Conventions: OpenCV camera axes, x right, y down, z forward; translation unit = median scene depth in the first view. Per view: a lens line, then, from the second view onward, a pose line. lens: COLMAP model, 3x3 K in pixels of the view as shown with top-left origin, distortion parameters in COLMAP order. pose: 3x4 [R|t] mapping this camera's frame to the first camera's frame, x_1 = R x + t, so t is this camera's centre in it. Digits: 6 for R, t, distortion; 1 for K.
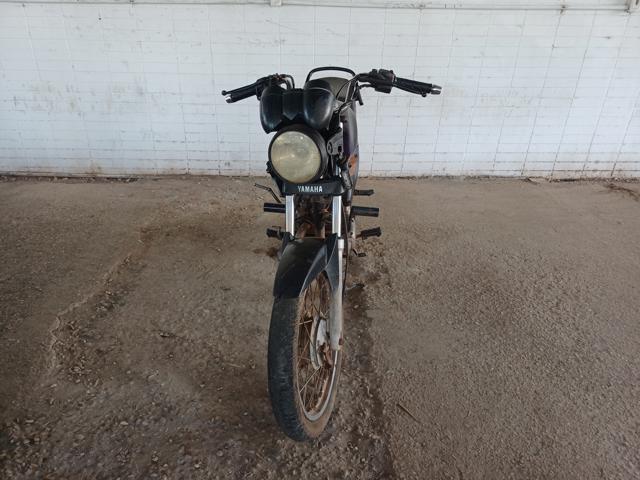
lens RADIAL K [[532.8, 0, 319.9], [0, 532.8, 273.7], [0, 0, 1]] dist [0.100333, -0.088396]
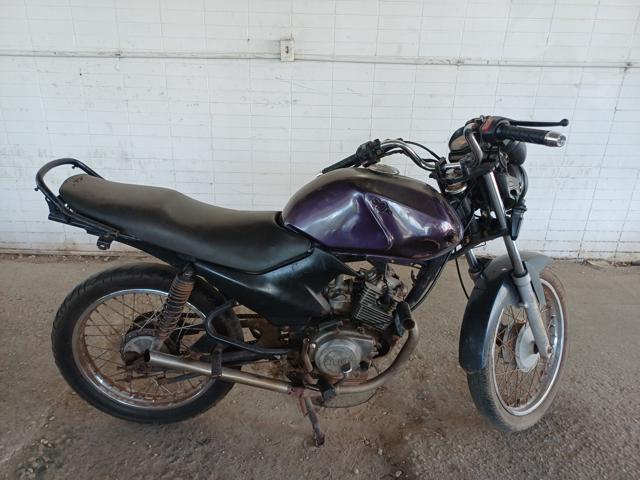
lens RADIAL K [[532.8, 0, 319.9], [0, 532.8, 273.7], [0, 0, 1]] dist [0.100333, -0.088396]
pose [[0.999902, 0.010485, -0.009273, -0.017884], [-0.011291, 0.995731, -0.091614, -0.080953], [0.008273, 0.091710, 0.995751, 0.179870]]
